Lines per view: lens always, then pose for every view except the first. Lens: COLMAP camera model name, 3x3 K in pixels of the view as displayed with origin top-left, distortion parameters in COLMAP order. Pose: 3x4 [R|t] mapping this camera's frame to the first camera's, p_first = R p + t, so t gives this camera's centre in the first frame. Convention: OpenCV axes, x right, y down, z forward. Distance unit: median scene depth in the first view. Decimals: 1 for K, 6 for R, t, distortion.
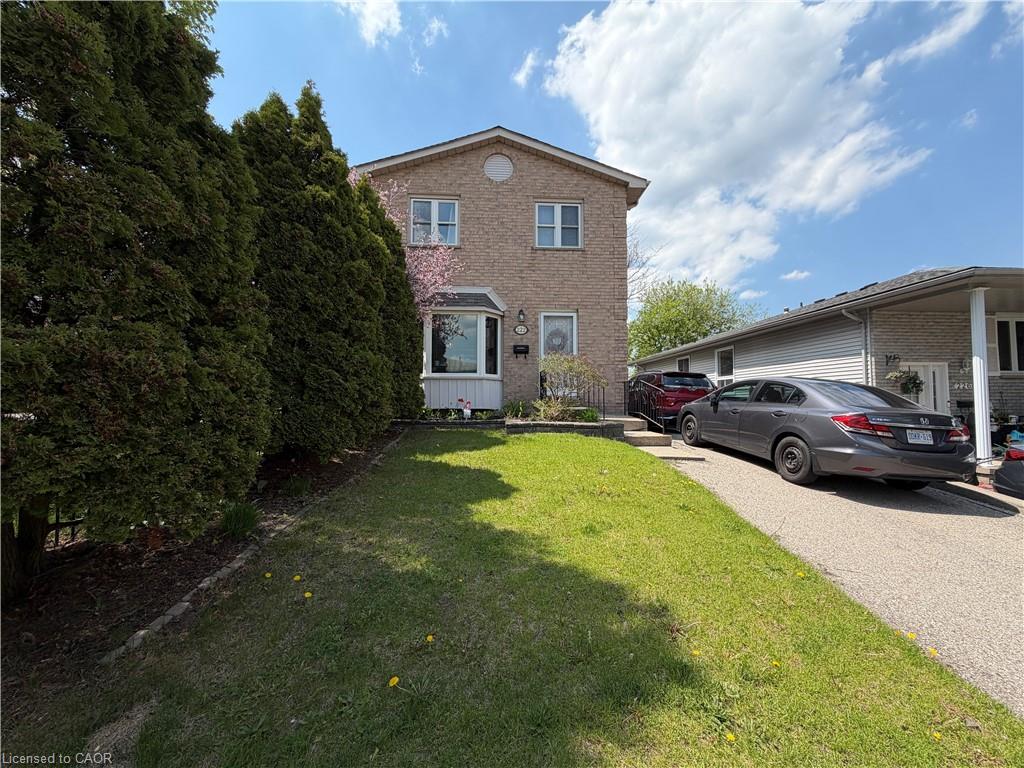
lens RADIAL K [[409.0, 0, 510.5], [0, 409.0, 380.6], [0, 0, 1]] dist [-0.000528, -0.000005]
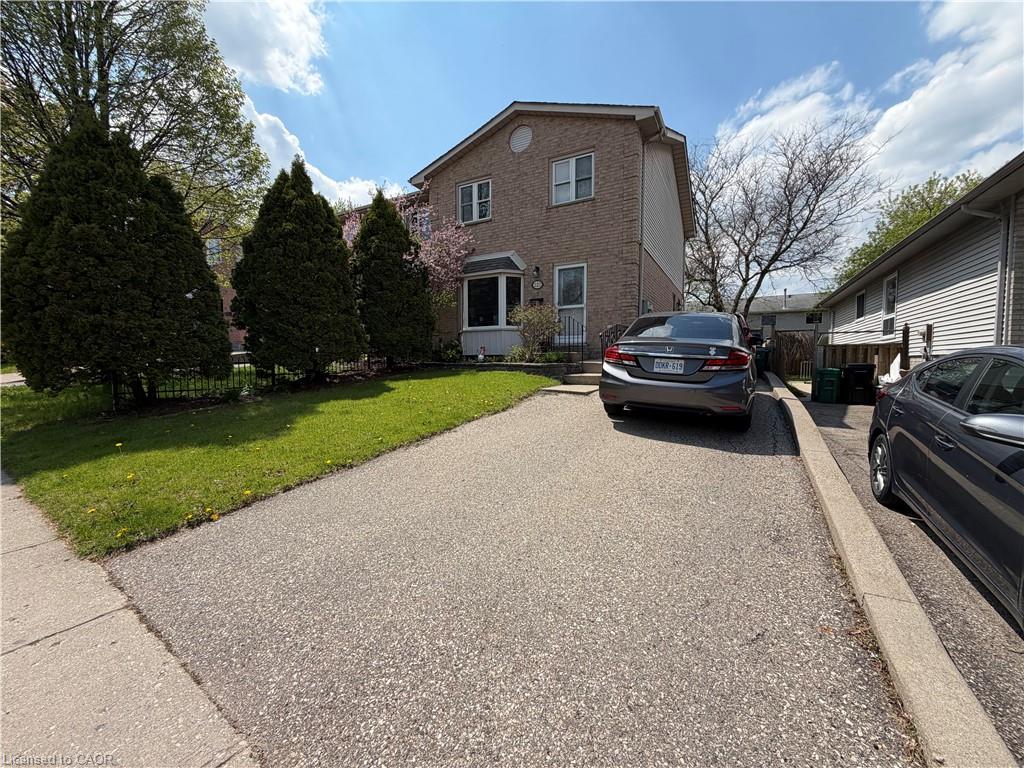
lens RADIAL K [[409.0, 0, 514.8], [0, 409.0, 381.2], [0, 0, 1]] dist [-0.000528, -0.000005]
pose [[0.843568, 0.022426, -0.536553, 0.578078], [0.031513, 0.995339, 0.091147, 0.035125], [0.536096, -0.093797, 0.838930, -0.006214]]
